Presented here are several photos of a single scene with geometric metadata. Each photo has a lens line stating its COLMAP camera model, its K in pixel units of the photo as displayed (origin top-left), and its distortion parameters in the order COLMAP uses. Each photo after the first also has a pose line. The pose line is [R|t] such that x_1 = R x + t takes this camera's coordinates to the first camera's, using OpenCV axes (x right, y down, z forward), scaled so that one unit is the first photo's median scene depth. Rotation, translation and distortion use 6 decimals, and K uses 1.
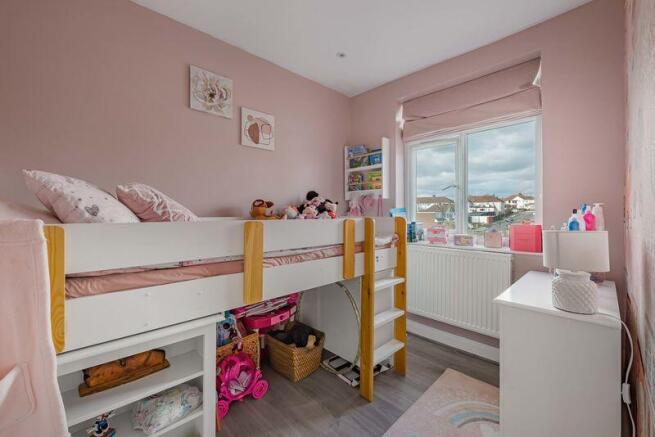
lens RADIAL K [[269.4, 0, 340.9], [0, 269.4, 211.4], [0, 0, 1]] dist [-0.000675, -0.008968]
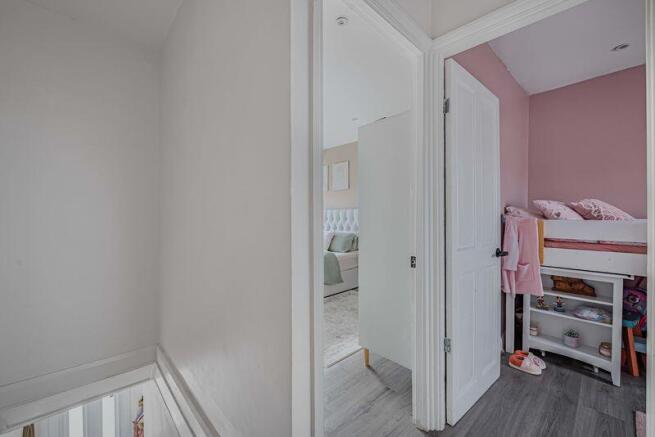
lens RADIAL K [[262.3, 0, 331.7], [0, 262.3, 219.9], [0, 0, 1]] dist [-0.001979, -0.000275]
pose [[-0.022631, 0.014363, -0.999641, 1.157097], [0.009243, 0.999857, 0.014156, -0.005800], [0.999701, -0.008919, -0.022760, -0.762262]]
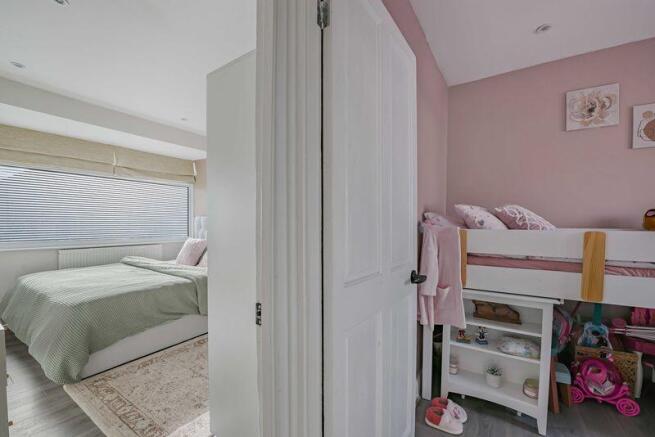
lens RADIAL K [[267.0, 0, 328.3], [0, 267.0, 231.4], [0, 0, 1]] dist [-0.012820, -0.000145]
pose [[0.217614, 0.029515, -0.975588, 0.544775], [0.002257, 0.999525, 0.030743, -0.001366], [0.976032, -0.008892, 0.217444, -0.374834]]
